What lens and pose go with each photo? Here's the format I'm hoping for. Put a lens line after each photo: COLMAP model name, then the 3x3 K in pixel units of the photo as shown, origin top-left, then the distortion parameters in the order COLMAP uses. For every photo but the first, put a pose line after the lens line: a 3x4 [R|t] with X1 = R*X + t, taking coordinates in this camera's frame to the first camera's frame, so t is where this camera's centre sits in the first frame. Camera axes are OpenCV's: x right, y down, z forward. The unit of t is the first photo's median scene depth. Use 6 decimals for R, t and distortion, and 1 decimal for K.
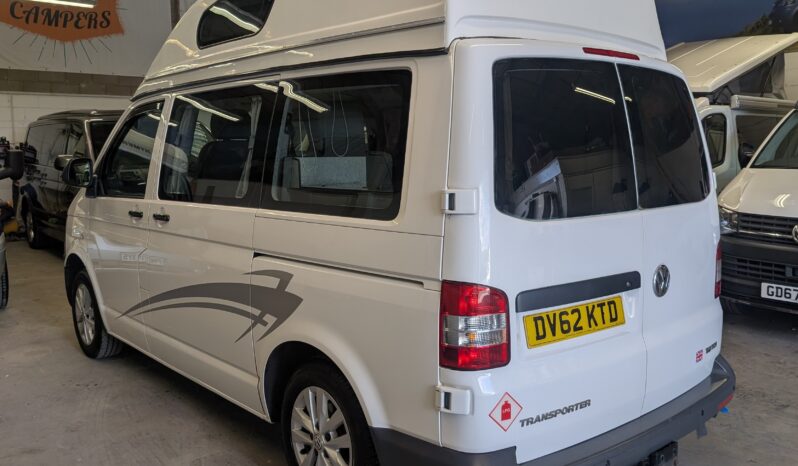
lens RADIAL K [[724.1, 0, 399.0], [0, 724.1, 233.0], [0, 0, 1]] dist [0.004571, -0.000802]
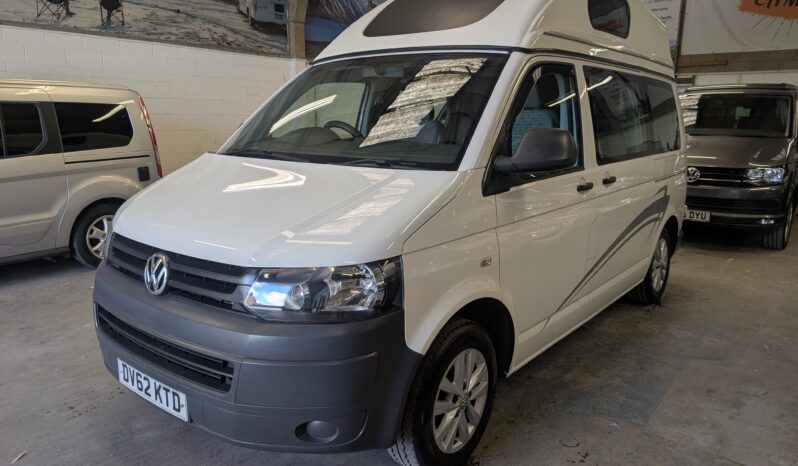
lens RADIAL K [[570.6, 0, 399.0], [0, 570.6, 233.0], [0, 0, 1]] dist [0.008958, 0.001811]
pose [[0.186936, 0.201657, -0.961452, 1.340534], [-0.129833, 0.975191, 0.179295, -0.153232], [0.973755, 0.091311, 0.208480, 1.279307]]
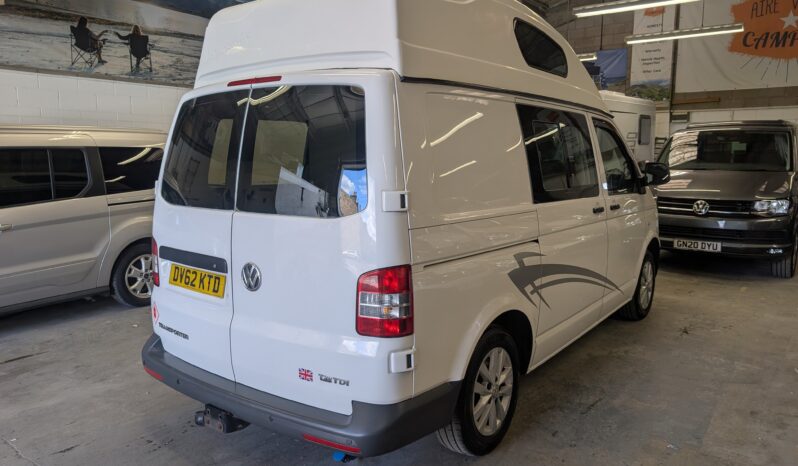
lens RADIAL K [[570.6, 0, 399.0], [0, 570.6, 233.0], [0, 0, 1]] dist [0.008958, 0.001811]
pose [[0.209107, 0.139579, -0.967880, 1.382354], [-0.117999, 0.986131, 0.116717, -0.146434], [0.970748, 0.089802, 0.222677, 1.111027]]
